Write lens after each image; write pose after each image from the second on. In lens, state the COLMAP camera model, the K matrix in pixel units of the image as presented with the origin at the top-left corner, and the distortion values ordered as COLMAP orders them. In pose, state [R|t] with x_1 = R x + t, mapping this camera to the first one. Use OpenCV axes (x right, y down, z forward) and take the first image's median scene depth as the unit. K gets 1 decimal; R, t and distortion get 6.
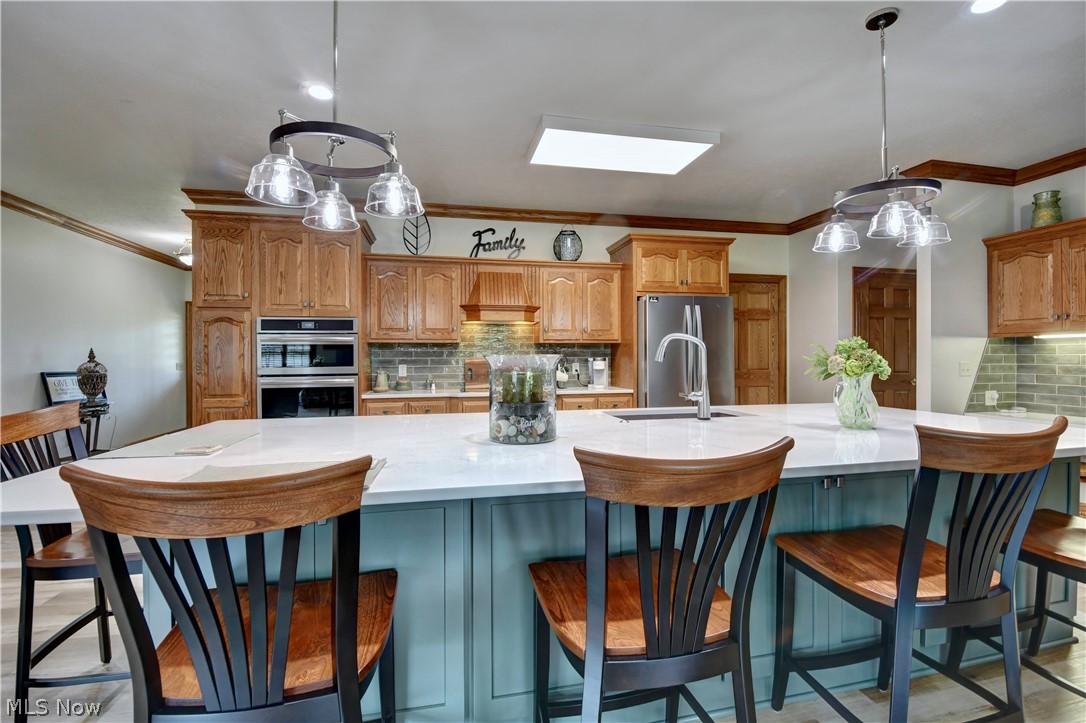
lens RADIAL K [[488.6, 0, 542.5], [0, 488.6, 358.6], [0, 0, 1]] dist [-0.003789, -0.006185]
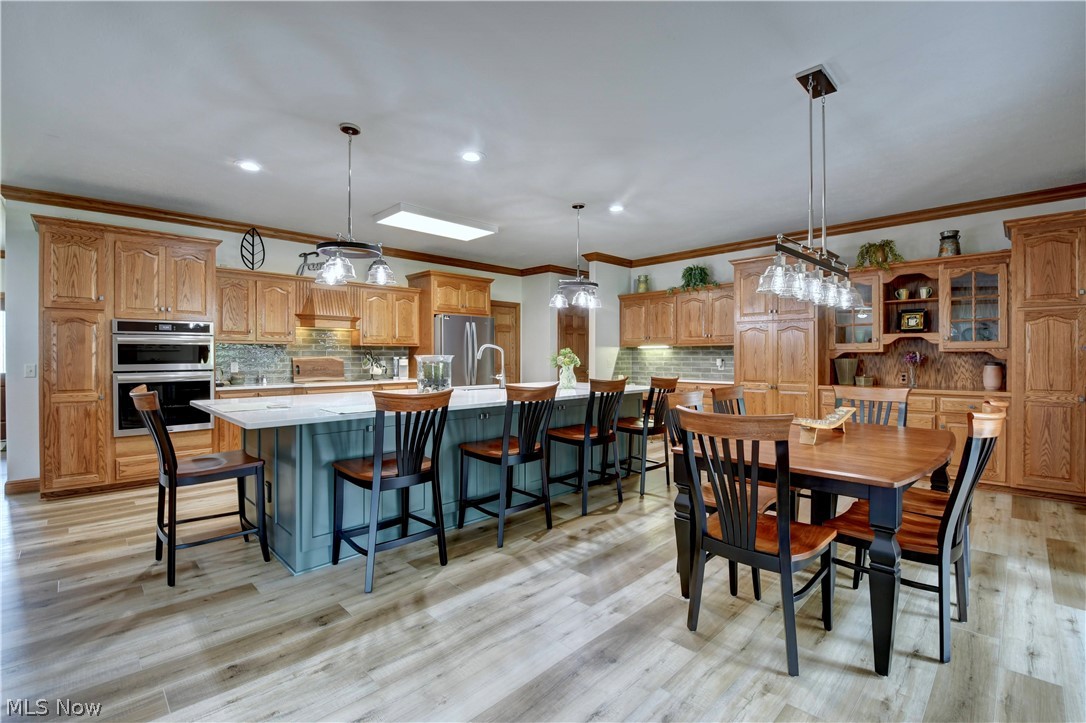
lens RADIAL K [[488.6, 0, 540.4], [0, 488.6, 361.1], [0, 0, 1]] dist [-0.003789, -0.006185]
pose [[0.849541, -0.000731, 0.527522, -0.334325], [-0.002934, 0.999977, 0.006110, 0.000890], [-0.527514, -0.006739, 0.849519, -0.434653]]
